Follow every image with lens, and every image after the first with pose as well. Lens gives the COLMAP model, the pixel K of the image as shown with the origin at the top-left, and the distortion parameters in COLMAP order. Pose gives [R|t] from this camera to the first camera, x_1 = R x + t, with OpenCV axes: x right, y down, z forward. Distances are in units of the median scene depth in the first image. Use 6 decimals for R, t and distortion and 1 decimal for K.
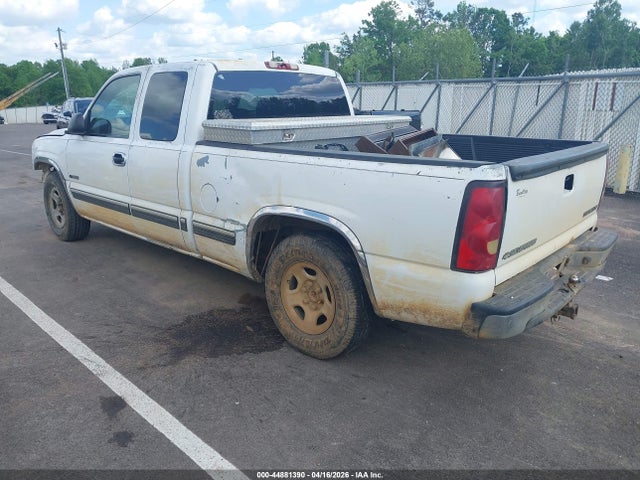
lens RADIAL K [[534.3, 0, 324.1], [0, 534.3, 239.2], [0, 0, 1]] dist [0.005203, 0.005726]
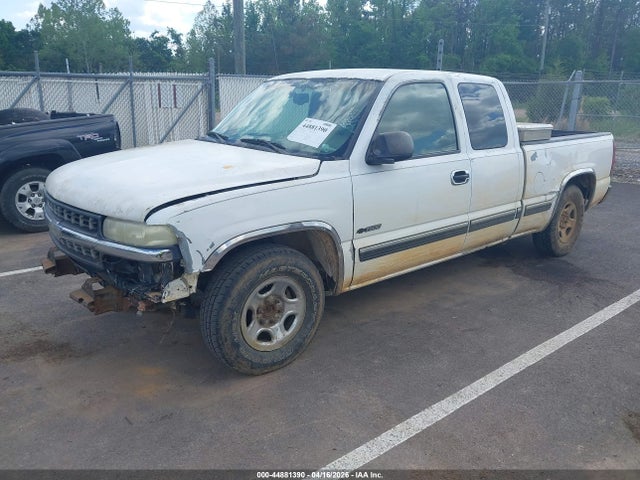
lens RADIAL K [[534.3, 0, 324.1], [0, 534.3, 239.2], [0, 0, 1]] dist [0.005203, 0.005726]
pose [[0.063517, -0.256533, 0.964446, -0.923562], [0.236361, 0.942769, 0.235201, -0.226027], [-0.969587, 0.213018, 0.120516, 0.811869]]
